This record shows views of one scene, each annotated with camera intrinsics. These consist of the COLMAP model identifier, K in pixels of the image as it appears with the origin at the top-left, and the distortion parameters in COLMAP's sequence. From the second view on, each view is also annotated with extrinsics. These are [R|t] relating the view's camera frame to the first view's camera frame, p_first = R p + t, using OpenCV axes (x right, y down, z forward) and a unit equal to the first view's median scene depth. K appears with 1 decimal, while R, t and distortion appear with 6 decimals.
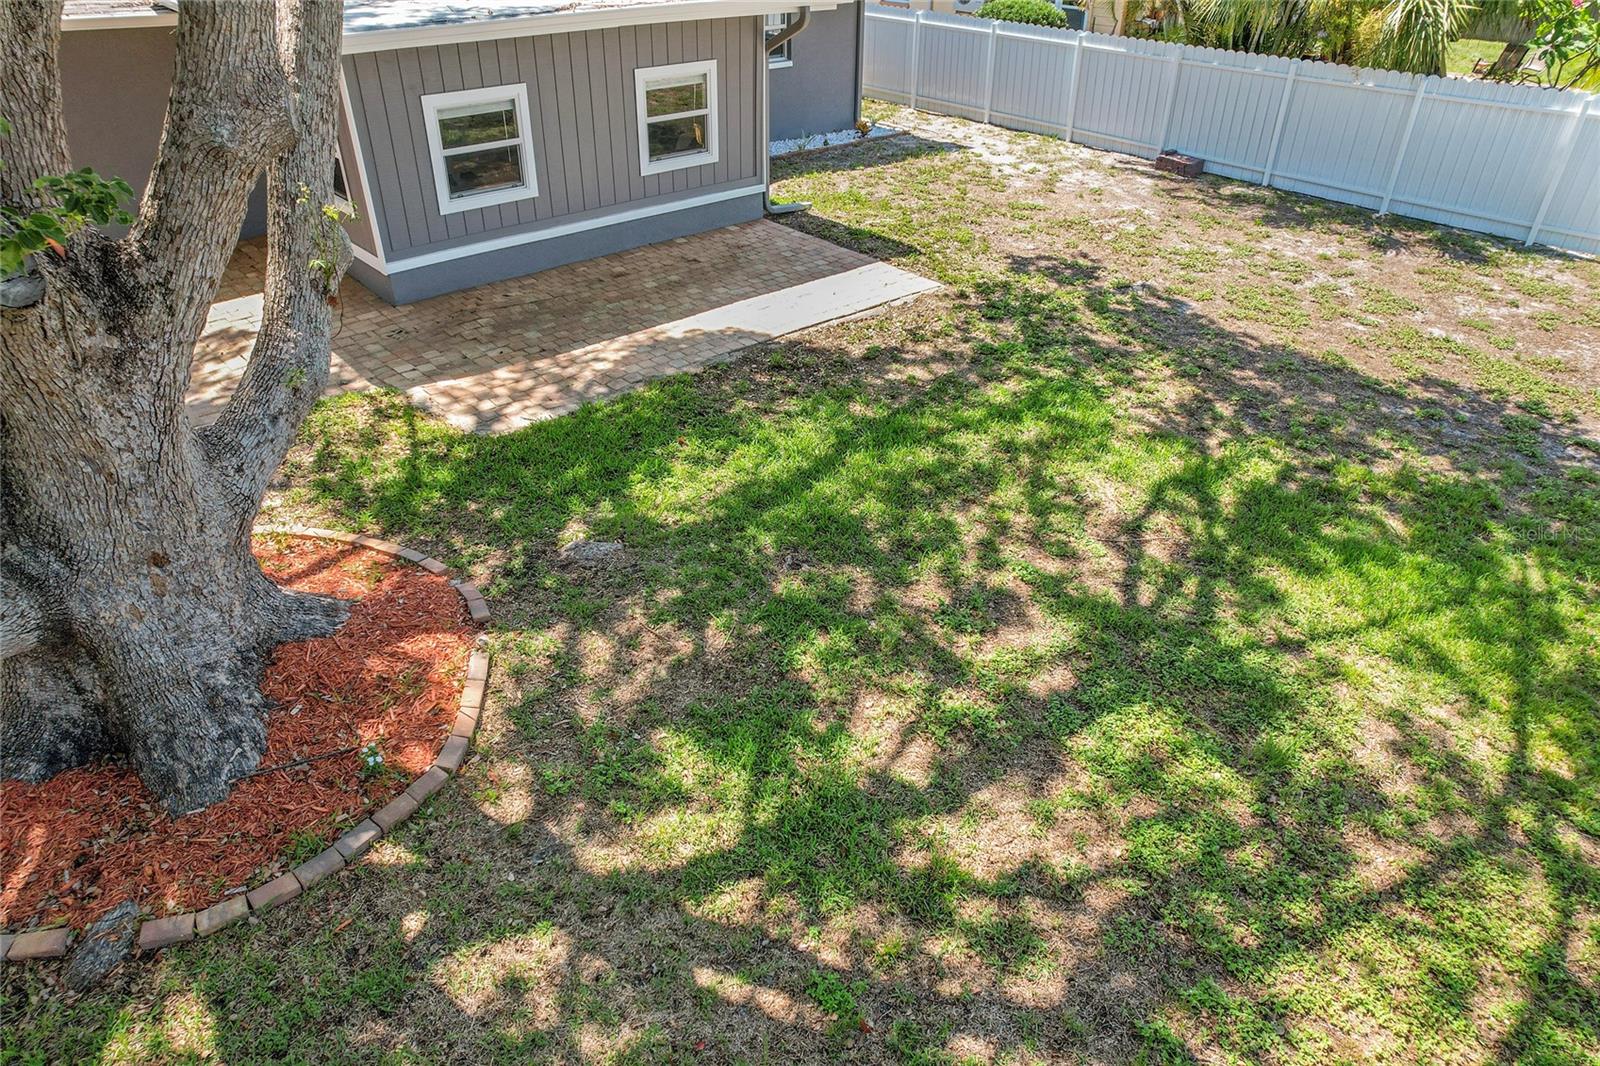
lens RADIAL K [[1028.6, 0, 813.2], [0, 1028.6, 535.7], [0, 0, 1]] dist [-0.057710, 0.047126]
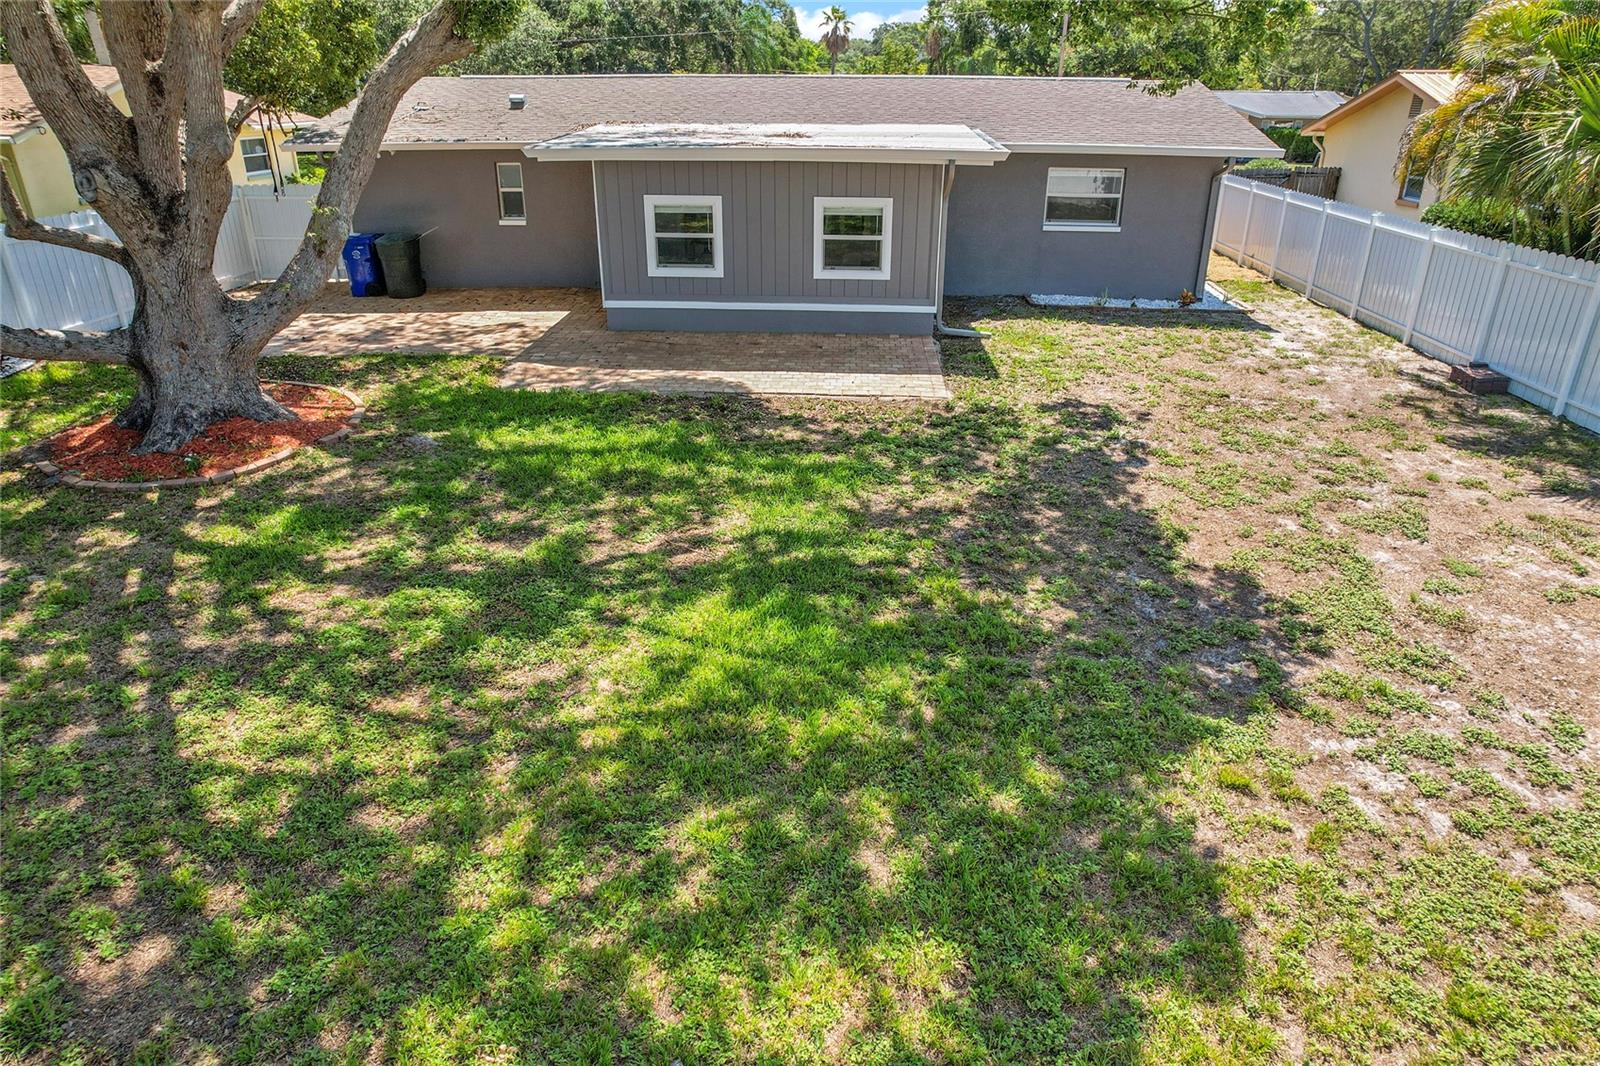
lens RADIAL K [[1028.6, 0, 797.0], [0, 1028.6, 541.2], [0, 0, 1]] dist [-0.057710, 0.047126]
pose [[0.717646, 0.280718, -0.637324, 0.994038], [-0.378919, 0.925232, -0.019143, -0.025987], [0.584299, 0.255232, 0.770358, 0.126975]]
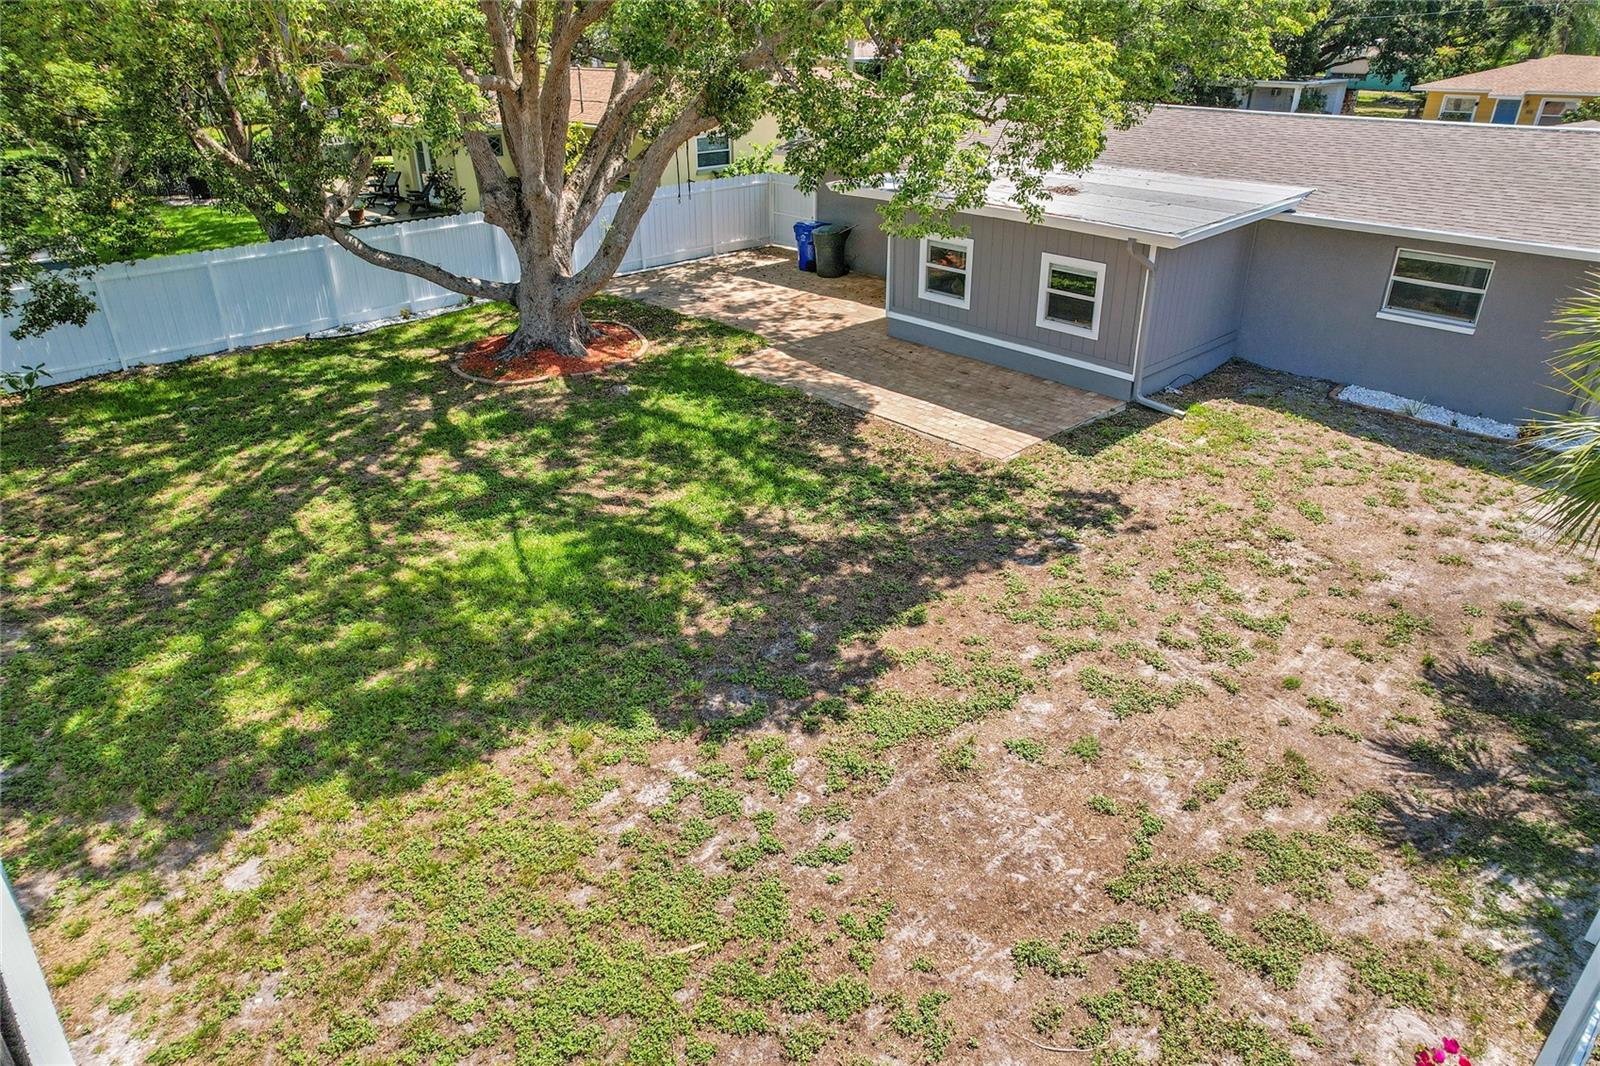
lens RADIAL K [[1028.6, 0, 802.4], [0, 1028.6, 540.5], [0, 0, 1]] dist [-0.057710, 0.047126]
pose [[0.041670, 0.448721, -0.892700, 1.618513], [-0.546113, 0.758428, 0.355737, -0.624167], [0.836675, 0.472691, 0.276656, 0.686662]]
